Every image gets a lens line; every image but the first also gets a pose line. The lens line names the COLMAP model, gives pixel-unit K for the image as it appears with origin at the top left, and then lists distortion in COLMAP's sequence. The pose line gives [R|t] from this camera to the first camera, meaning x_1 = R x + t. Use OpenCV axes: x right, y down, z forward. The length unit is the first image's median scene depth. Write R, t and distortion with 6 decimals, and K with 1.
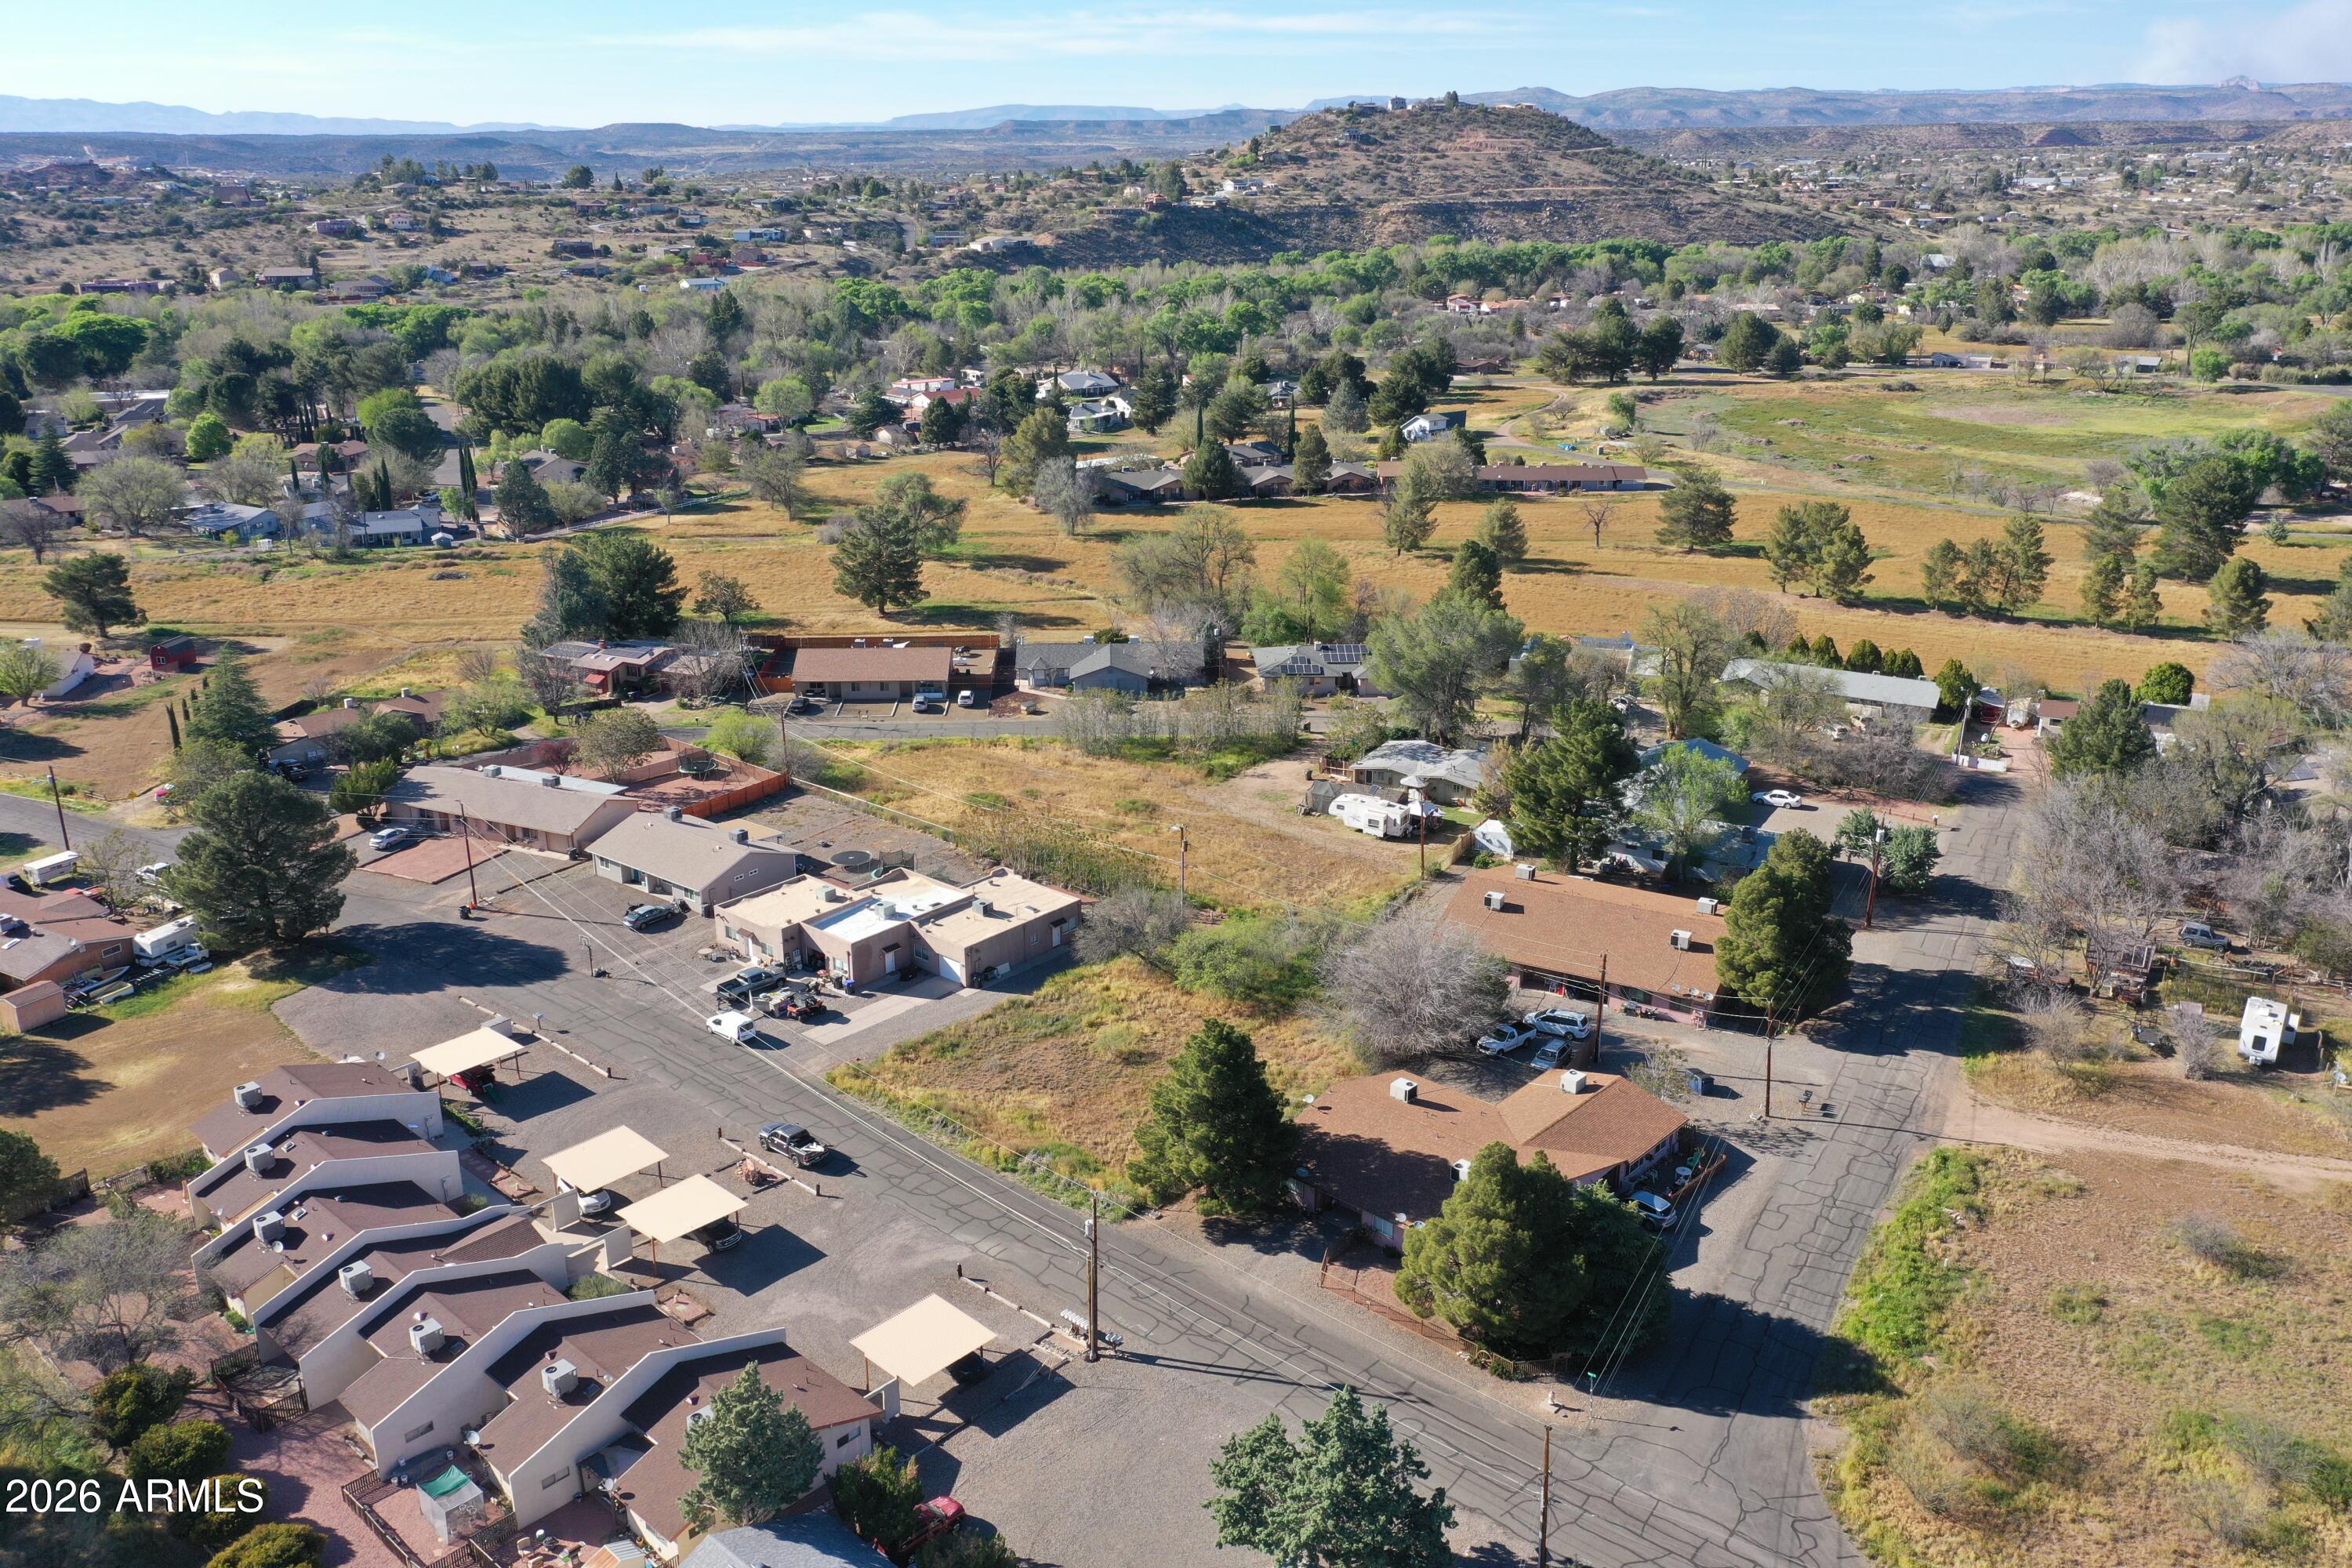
lens RADIAL K [[1856.7, 0, 1173.6], [0, 1856.7, 785.0], [0, 0, 1]] dist [0.003848, -0.002459]
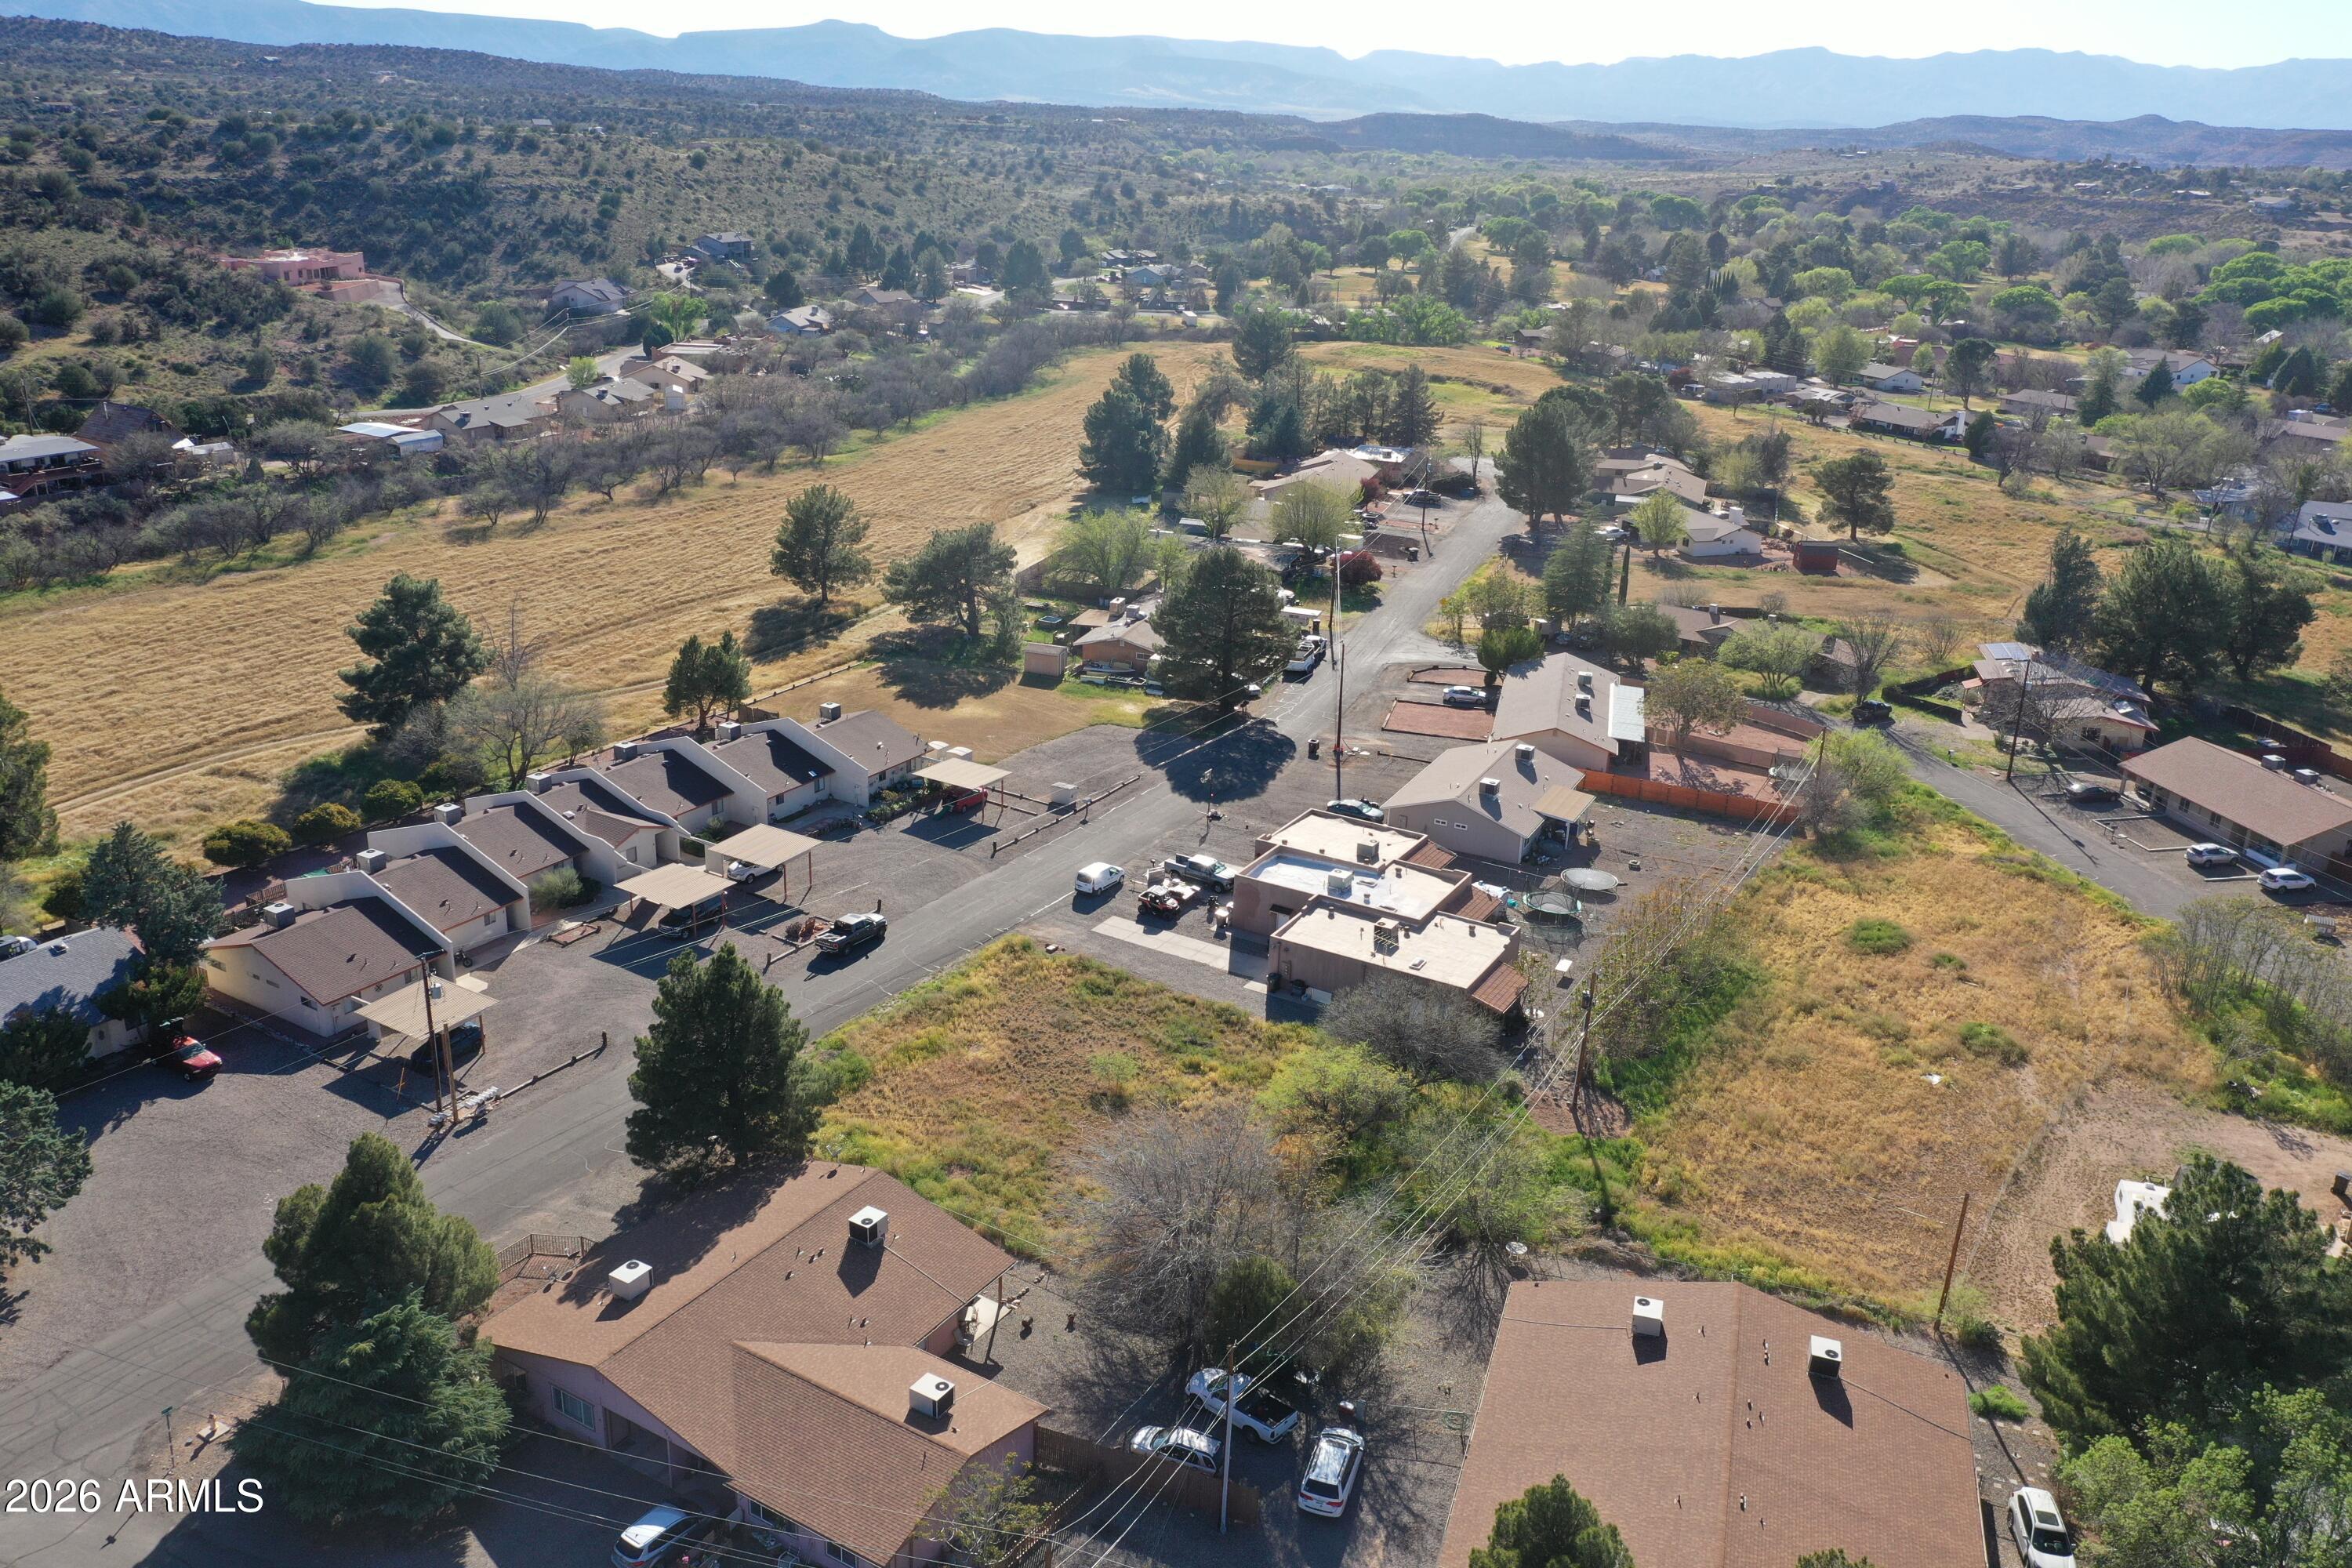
lens RADIAL K [[1856.7, 0, 1173.6], [0, 1856.7, 785.0], [0, 0, 1]] dist [0.003848, -0.002459]
pose [[0.182722, 0.343026, -0.921382, 0.584225], [-0.351663, 0.897963, 0.264568, -0.164699], [0.918121, 0.275673, 0.284708, 0.699551]]
